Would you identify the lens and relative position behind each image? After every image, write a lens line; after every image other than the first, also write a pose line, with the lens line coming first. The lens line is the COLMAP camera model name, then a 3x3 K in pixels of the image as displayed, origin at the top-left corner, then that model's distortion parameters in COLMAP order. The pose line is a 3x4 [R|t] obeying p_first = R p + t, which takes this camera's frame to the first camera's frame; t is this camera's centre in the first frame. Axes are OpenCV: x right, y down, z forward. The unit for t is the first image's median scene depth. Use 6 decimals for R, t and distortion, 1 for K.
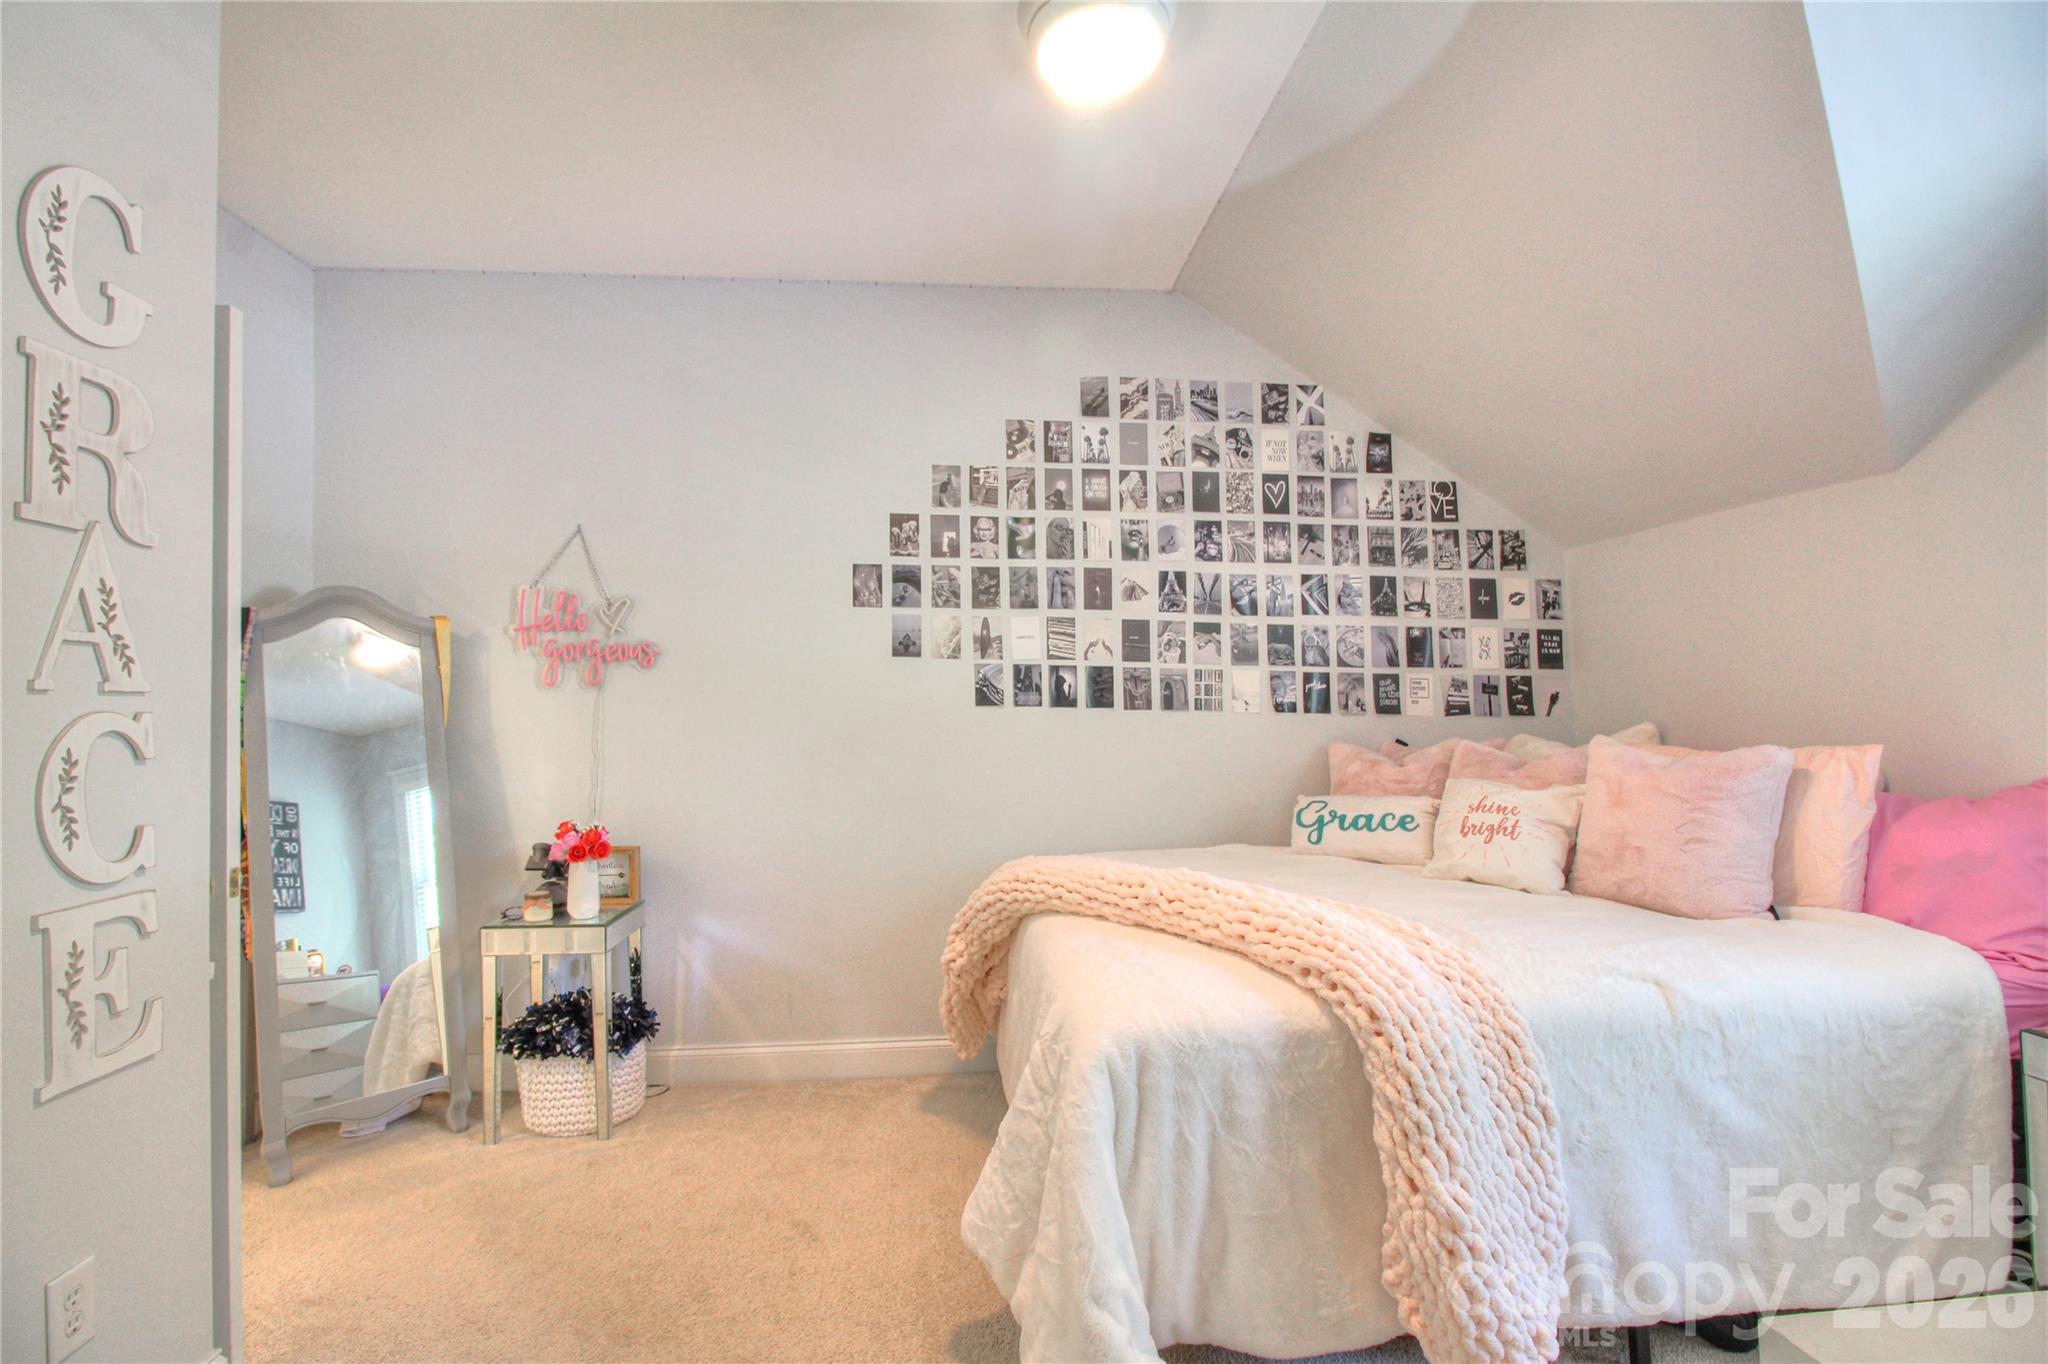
lens RADIAL K [[993.3, 0, 1024.3], [0, 993.3, 680.4], [0, 0, 1]] dist [-0.022834, -0.001263]
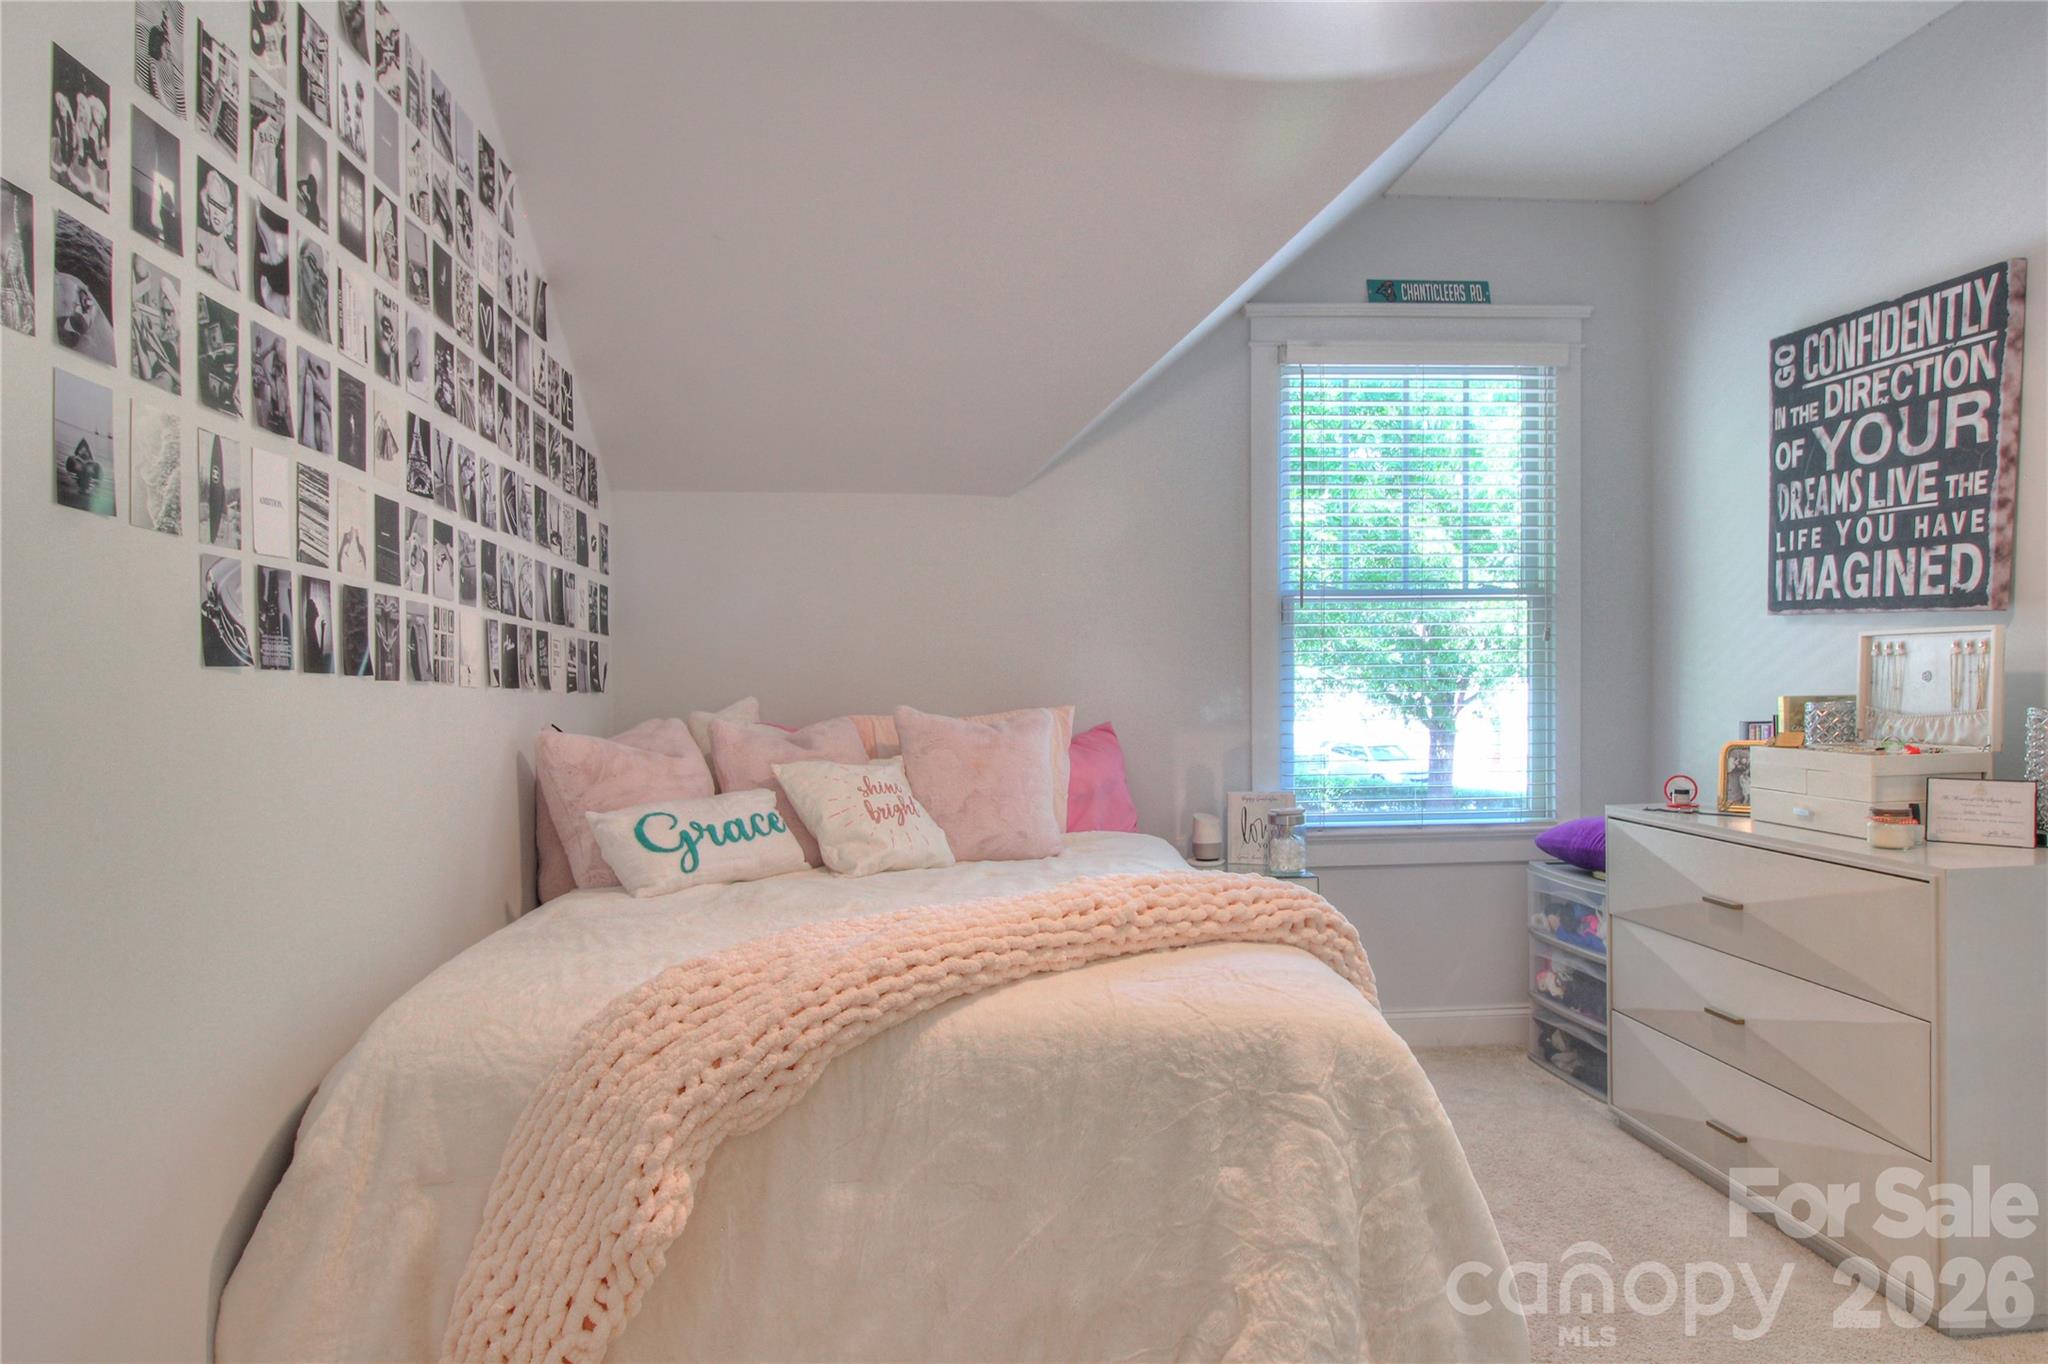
lens RADIAL K [[1277.4, 0, 1020.9], [0, 1277.4, 682.3], [0, 0, 1]] dist [0.000569, -0.001269]
pose [[-0.018491, 0.006304, 0.999809, -0.535202], [-0.012330, 0.999903, -0.006533, 0.031004], [-0.999753, -0.012448, -0.018411, 0.695538]]
